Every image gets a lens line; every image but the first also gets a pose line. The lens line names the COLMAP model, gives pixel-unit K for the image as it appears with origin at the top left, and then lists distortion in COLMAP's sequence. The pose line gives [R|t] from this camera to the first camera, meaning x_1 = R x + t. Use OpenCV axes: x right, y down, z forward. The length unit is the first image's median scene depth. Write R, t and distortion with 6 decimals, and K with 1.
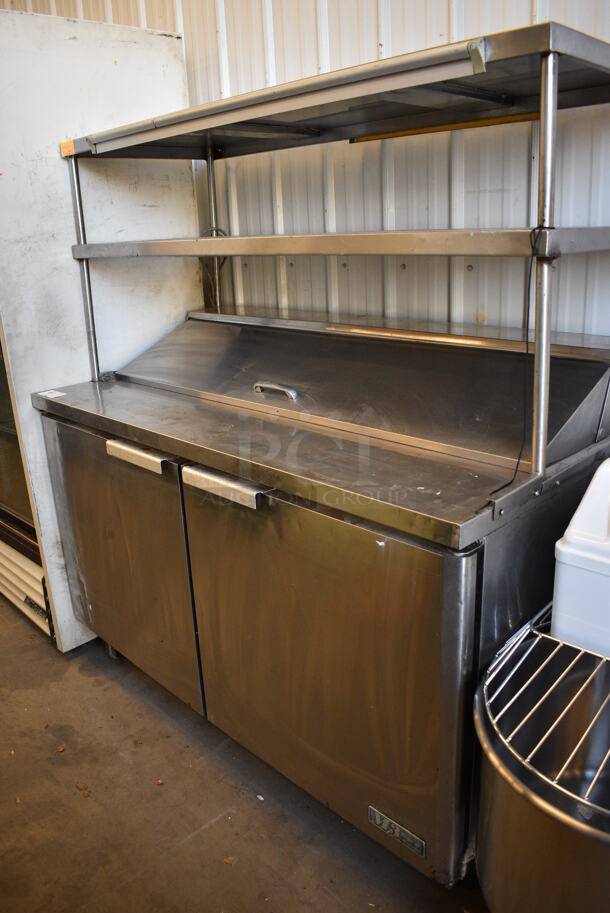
lens RADIAL K [[719.4, 0, 310.9], [0, 719.4, 458.6], [0, 0, 1]] dist [-0.092664, 0.020348]
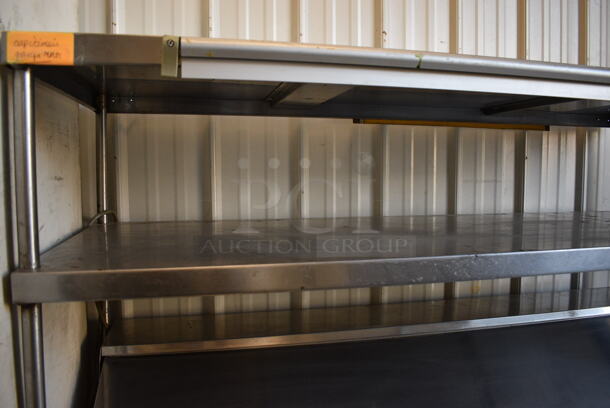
lens RADIAL K [[480.6, 0, 306.9], [0, 480.6, 203.1], [0, 0, 1]] dist [-0.092664, 0.020348]
pose [[0.518952, -0.025394, 0.854426, -0.506977], [0.240703, 0.963453, -0.117561, -0.288587], [-0.820214, 0.266672, 0.506098, 0.764355]]
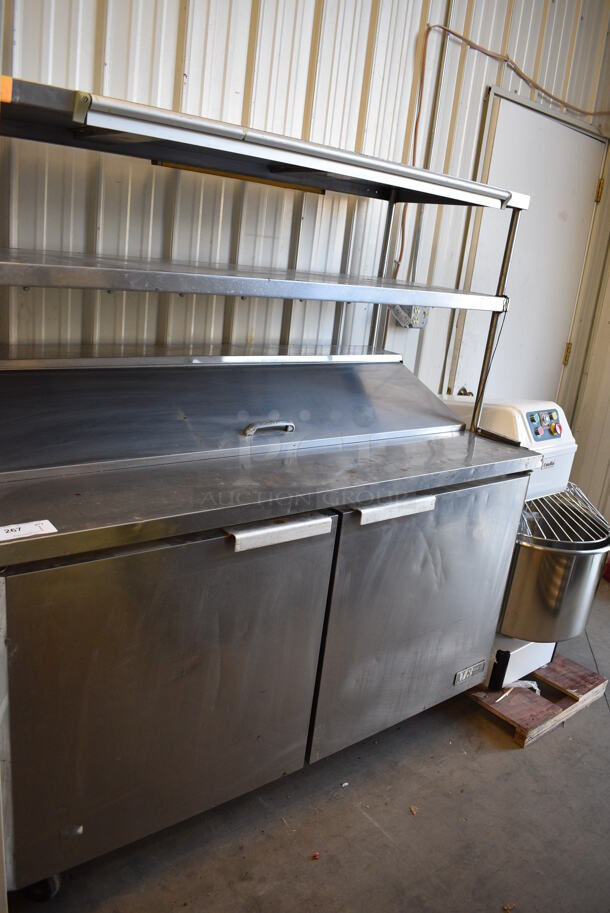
lens RADIAL K [[719.4, 0, 310.9], [0, 719.4, 458.6], [0, 0, 1]] dist [-0.092664, 0.020348]
pose [[0.083749, -0.238820, 0.967446, -0.924196], [0.193796, 0.956223, 0.219274, -0.237210], [-0.977461, 0.169123, 0.126365, 0.741910]]
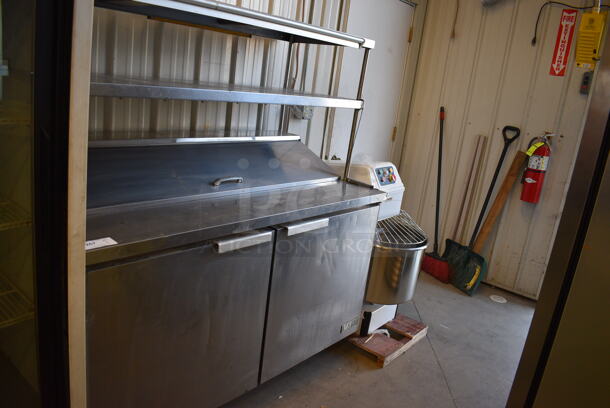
lens RADIAL K [[480.6, 0, 306.9], [0, 480.6, 203.1], [0, 0, 1]] dist [-0.092664, 0.020348]
pose [[-0.094494, -0.231262, 0.968292, -1.029889], [0.189001, 0.950787, 0.245525, -0.254729], [-0.977420, 0.206209, -0.046135, 0.796422]]
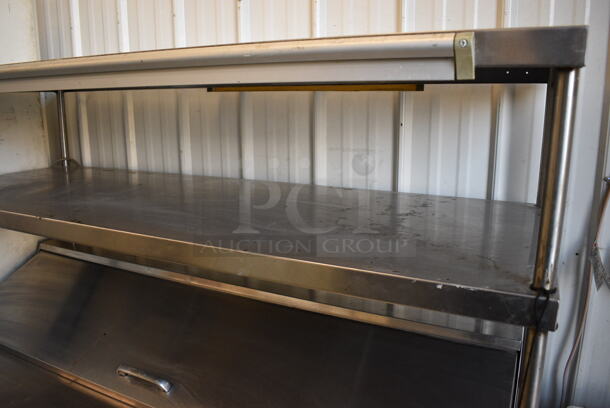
lens RADIAL K [[480.6, 0, 306.9], [0, 480.6, 203.1], [0, 0, 1]] dist [-0.092664, 0.020348]
pose [[0.946077, -0.031336, 0.322423, -0.034461], [0.065331, 0.993316, -0.095160, -0.214778], [-0.317286, 0.111093, 0.941800, 0.333652]]
